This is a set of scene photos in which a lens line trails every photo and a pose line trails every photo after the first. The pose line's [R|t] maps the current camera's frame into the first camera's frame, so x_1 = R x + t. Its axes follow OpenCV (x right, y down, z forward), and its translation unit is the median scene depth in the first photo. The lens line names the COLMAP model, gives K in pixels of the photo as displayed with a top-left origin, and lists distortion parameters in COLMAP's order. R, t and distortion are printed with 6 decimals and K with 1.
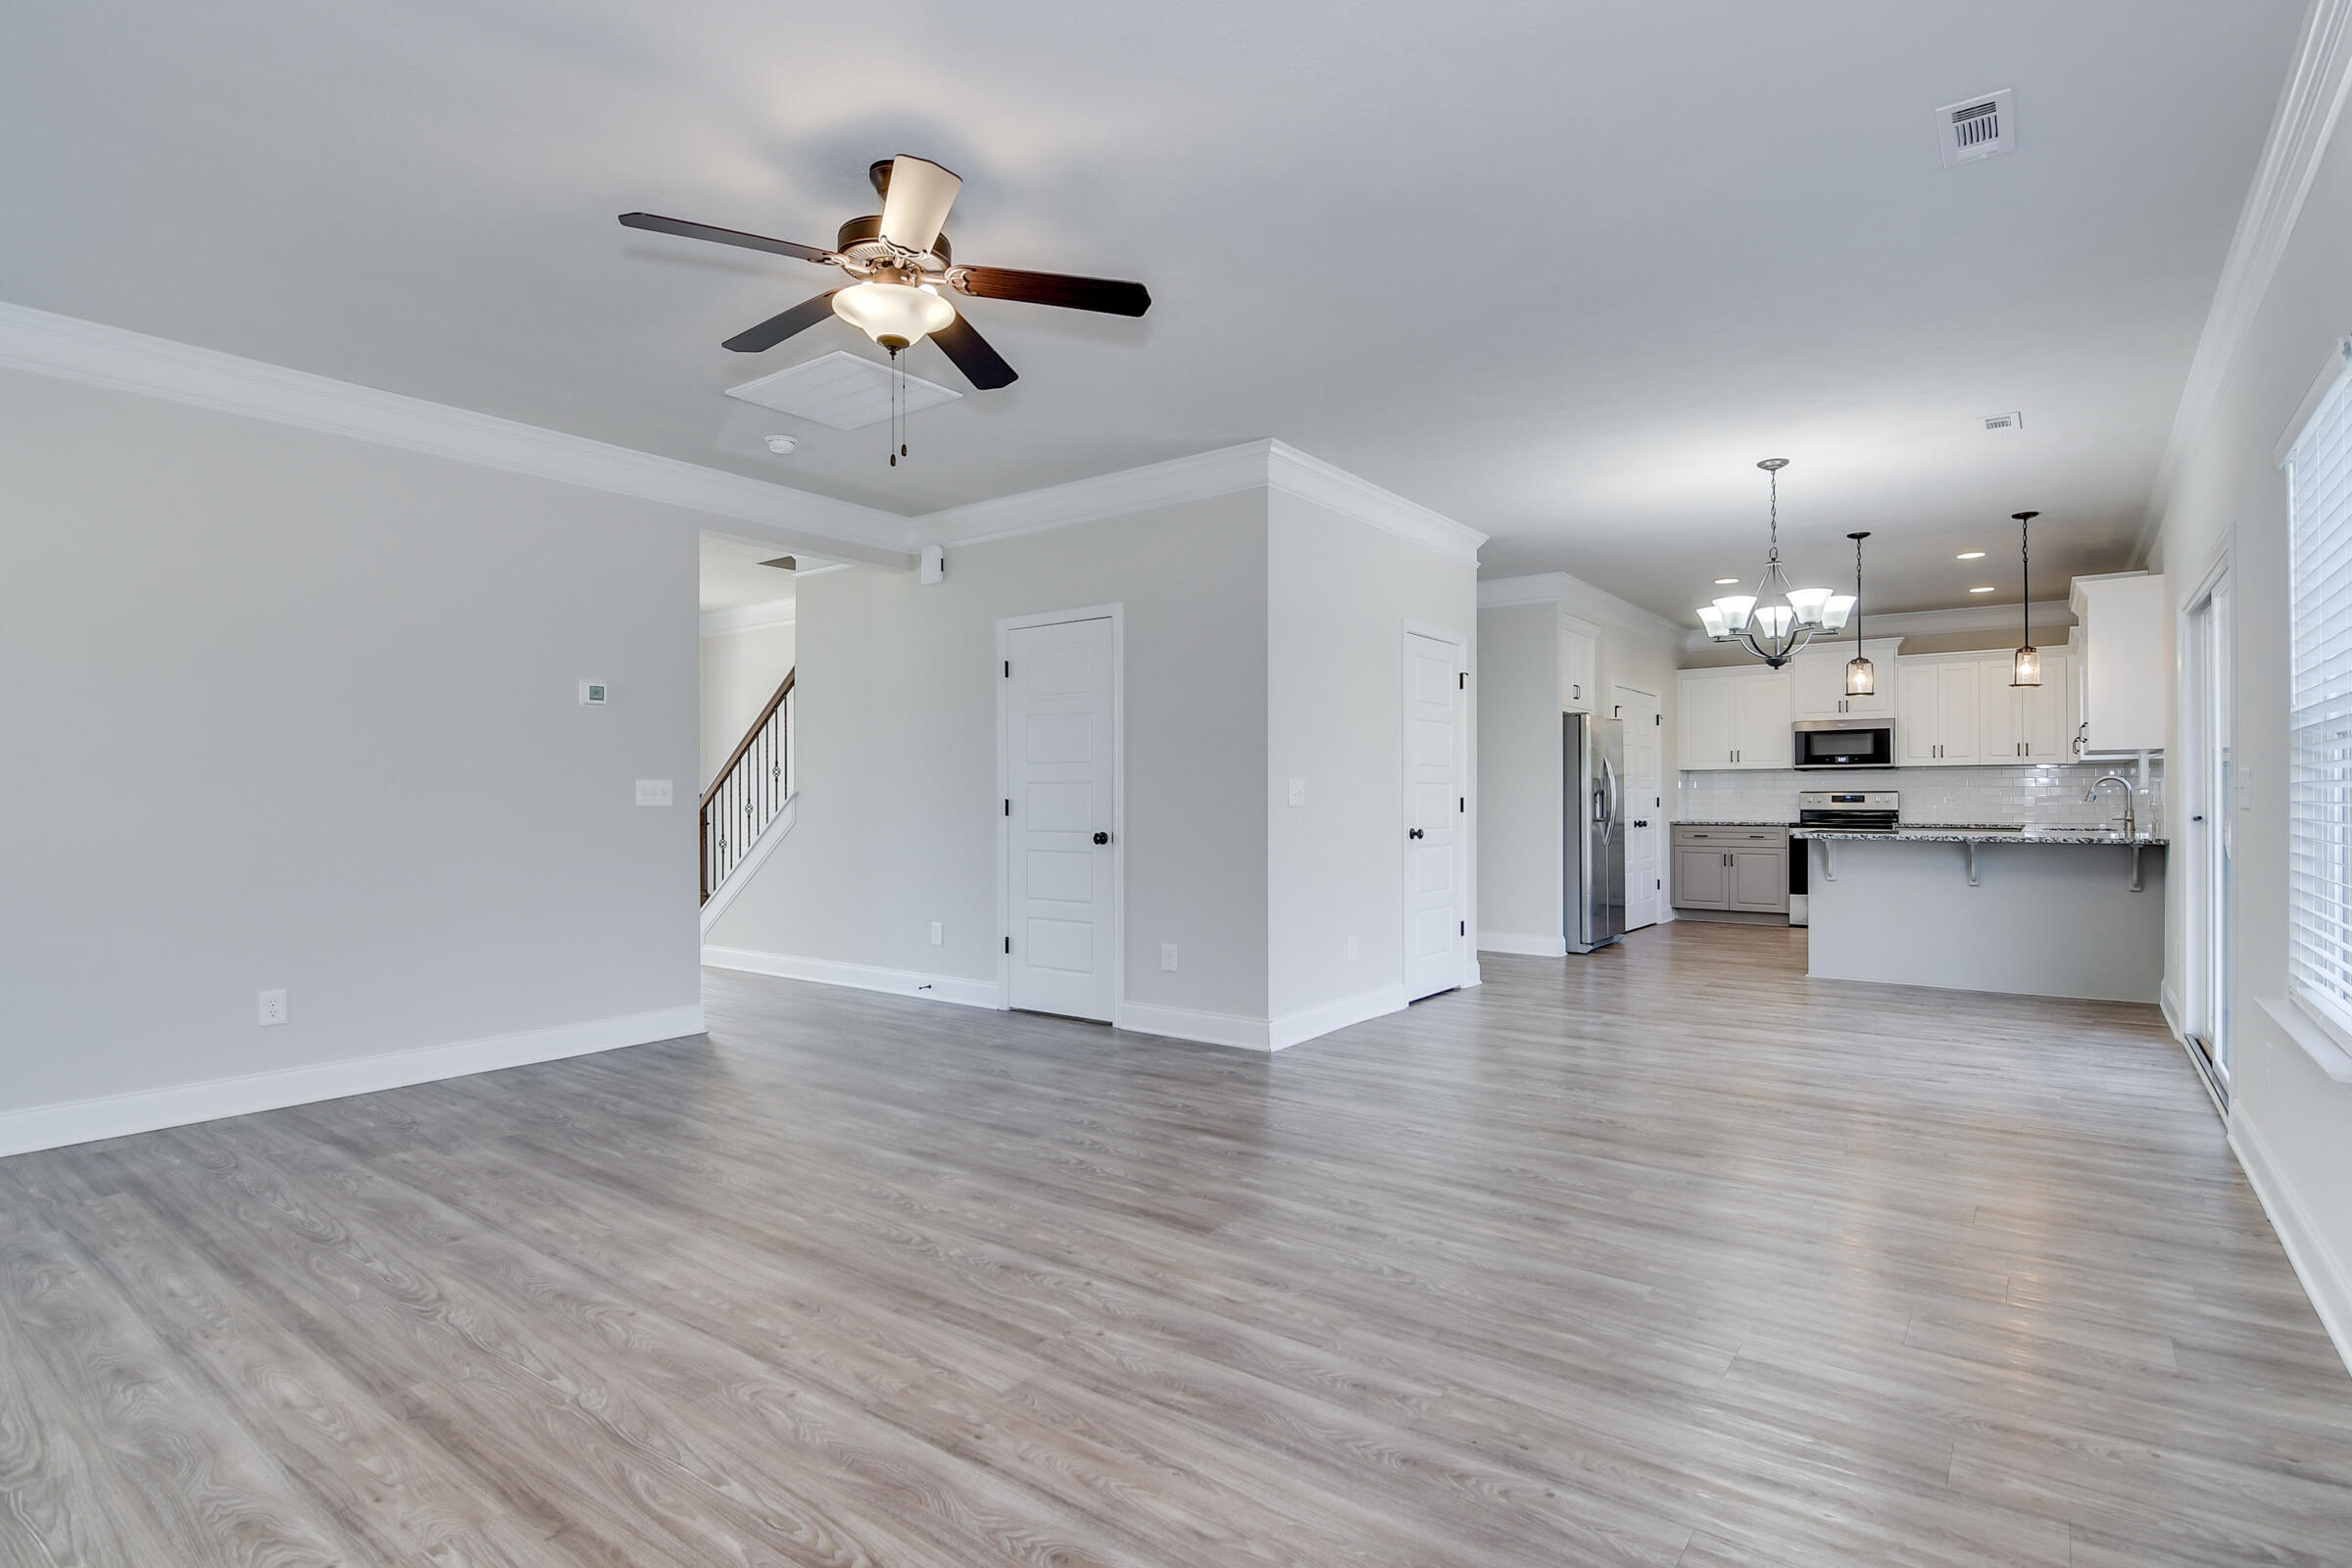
lens RADIAL K [[1163.2, 0, 1139.9], [0, 1163.2, 796.7], [0, 0, 1]] dist [-0.011241, -0.002333]
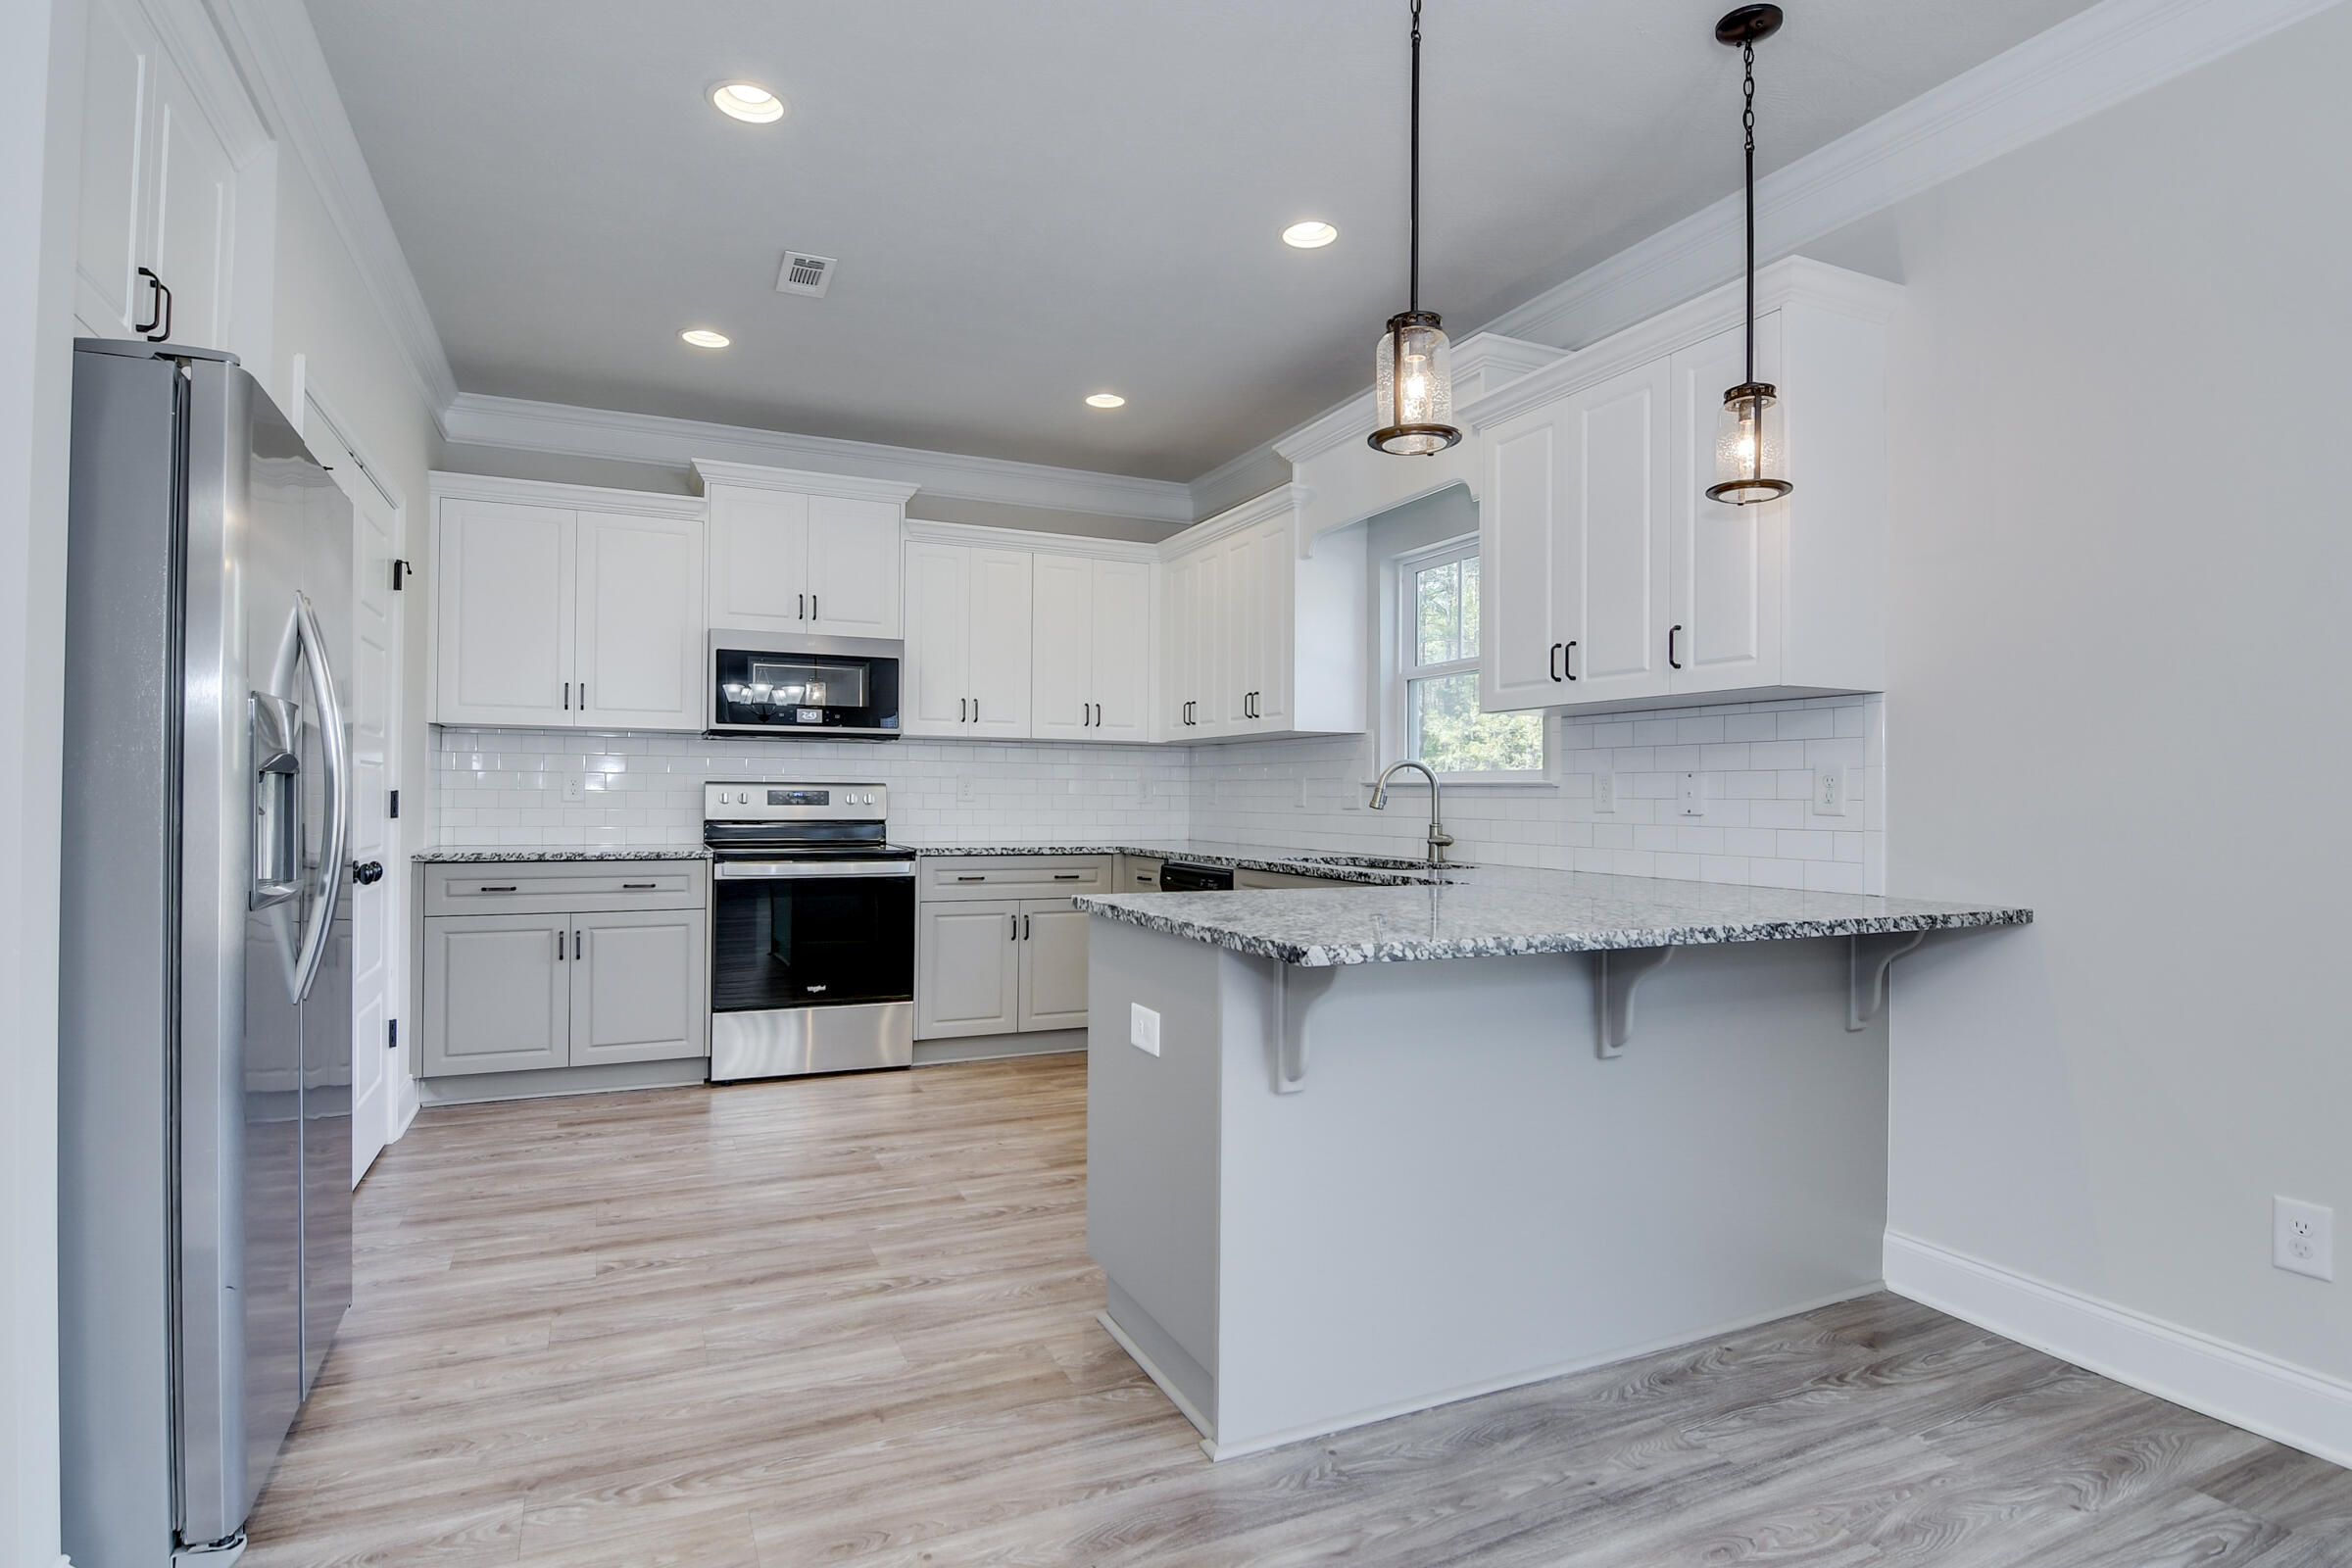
lens RADIAL K [[1187.7, 0, 1153.8], [0, 1187.7, 780.7], [0, 0, 1]] dist [-0.000918, -0.001023]
pose [[0.450379, 0.019267, 0.892629, 0.342586], [-0.010936, 0.999811, -0.016063, 0.001505], [-0.892770, -0.002527, 0.450505, 0.956720]]
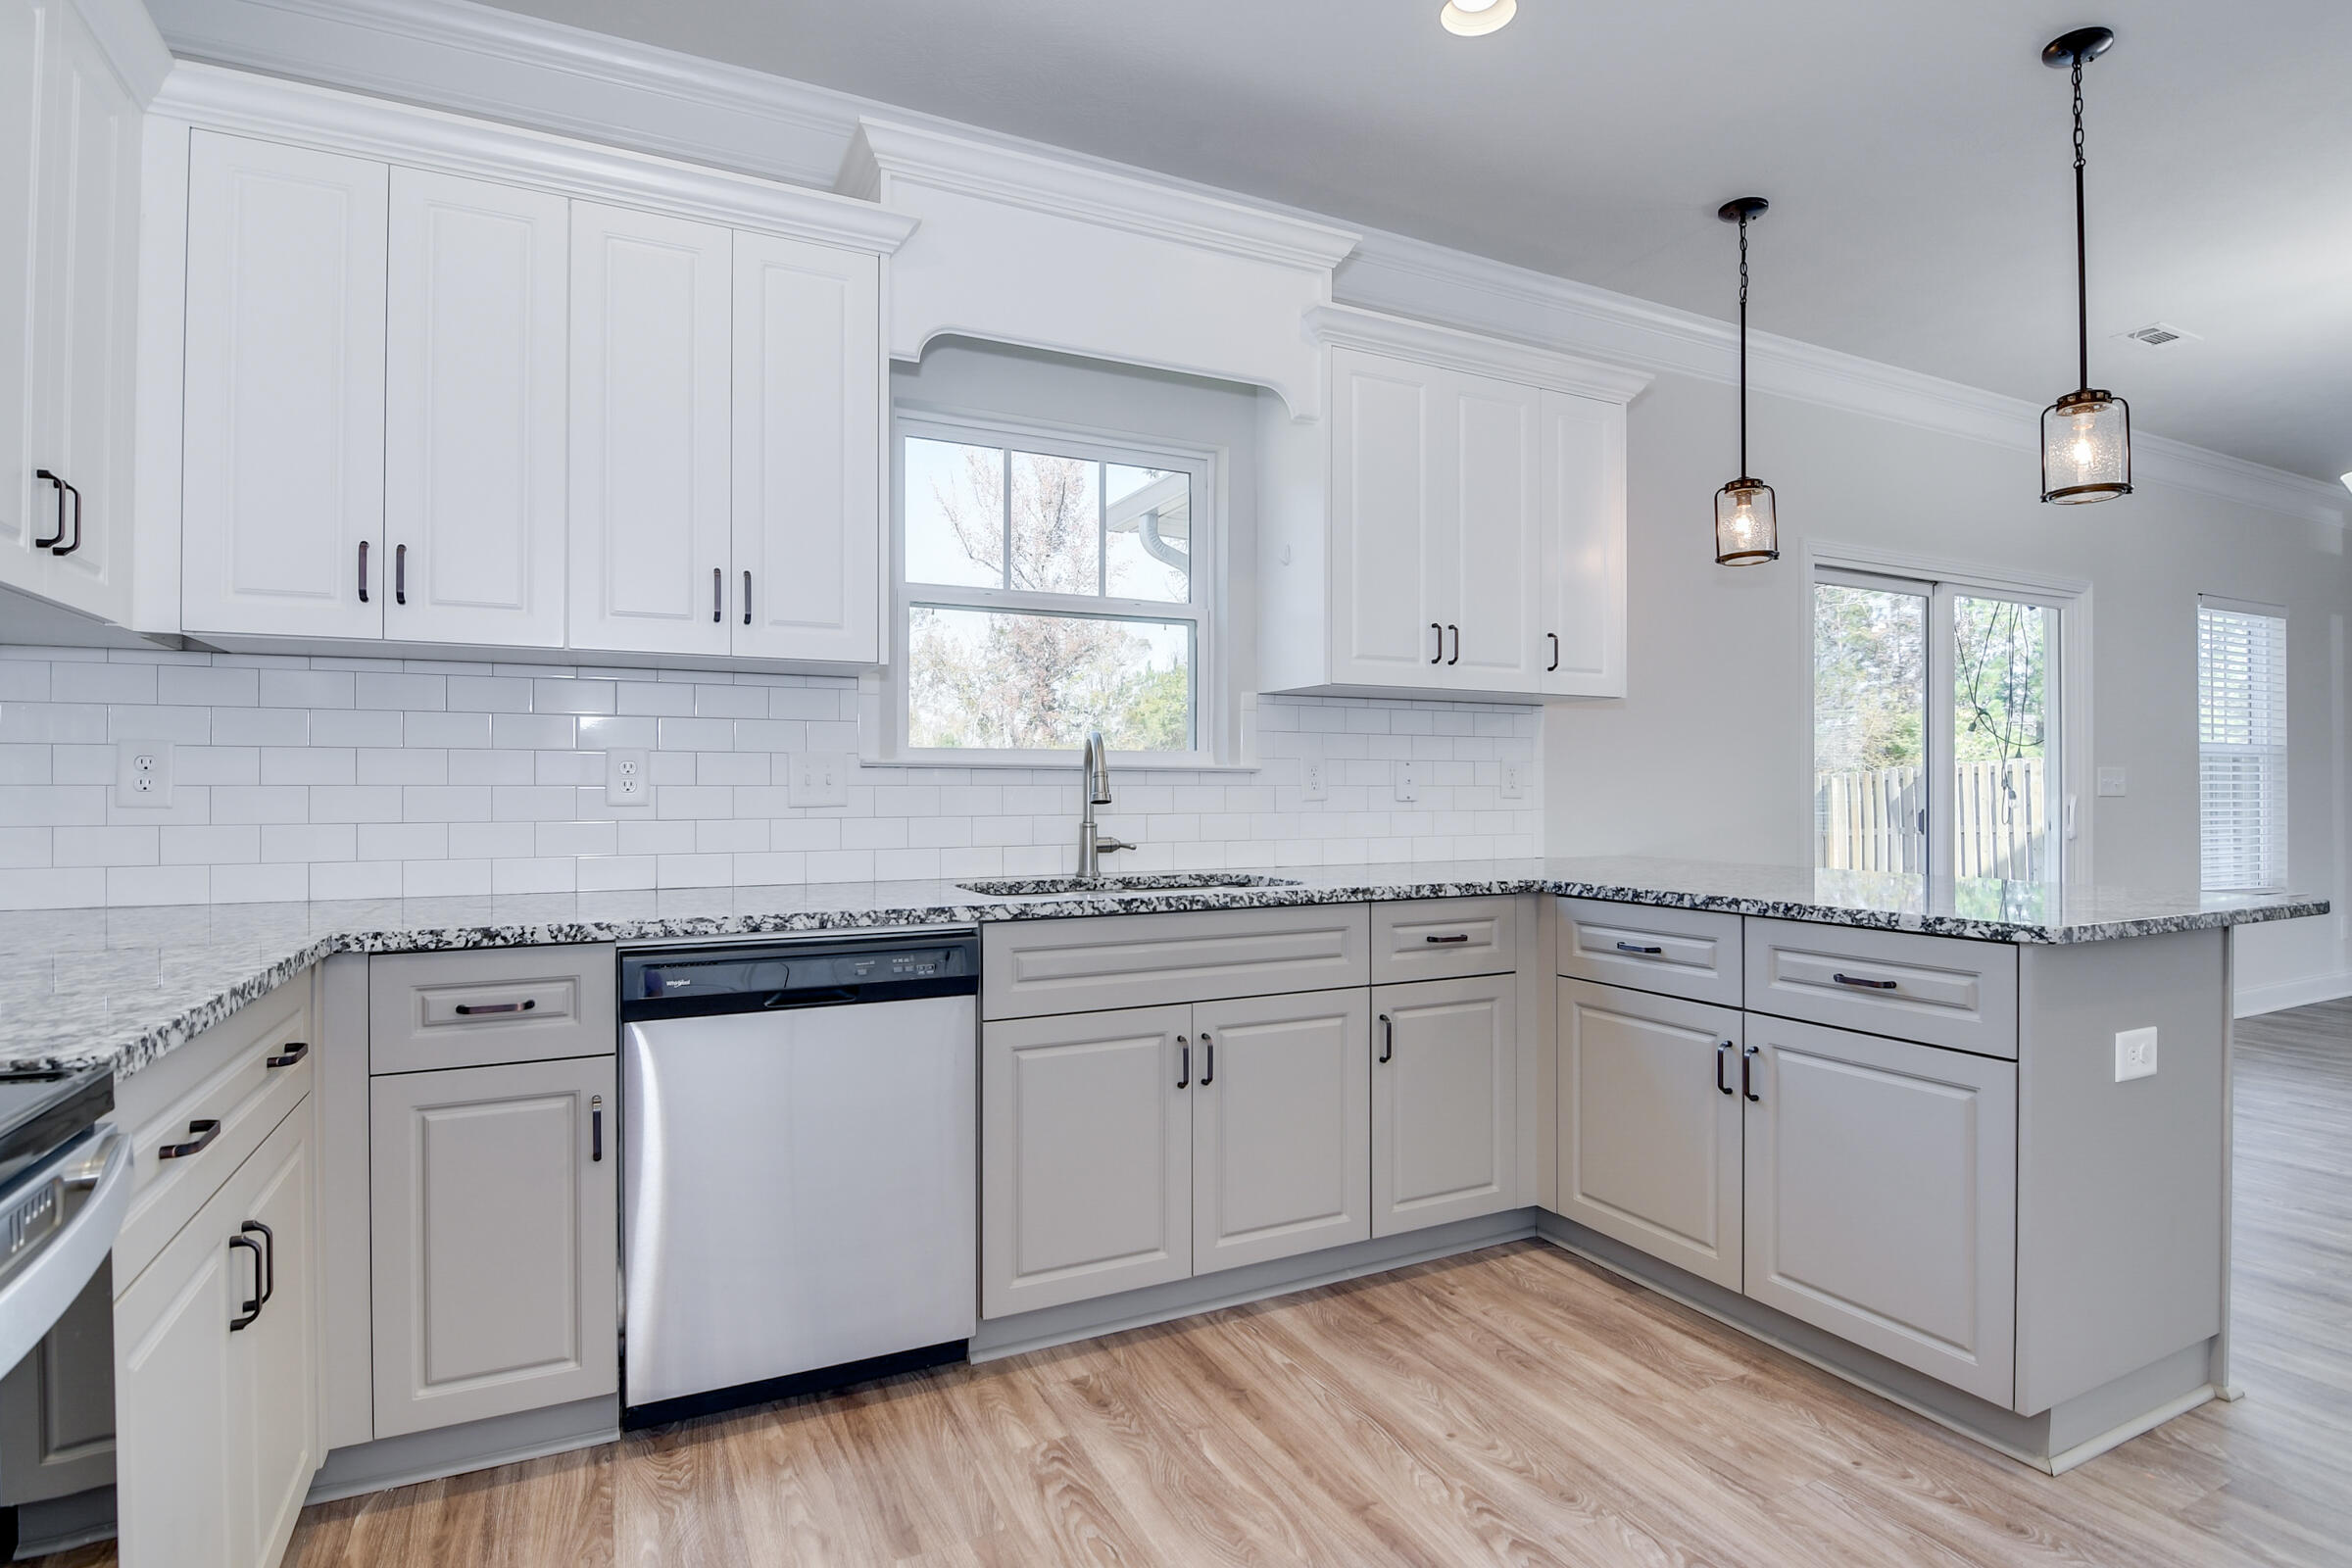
lens RADIAL K [[1164.5, 0, 1222.2], [0, 1164.5, 780.5], [0, 0, 1]] dist [-0.003833, -0.001829]
pose [[-0.905999, 0.008198, 0.423200, 0.731023], [0.004365, 0.999940, -0.010026, 0.001287], [-0.423257, -0.007236, -0.905981, 1.469049]]
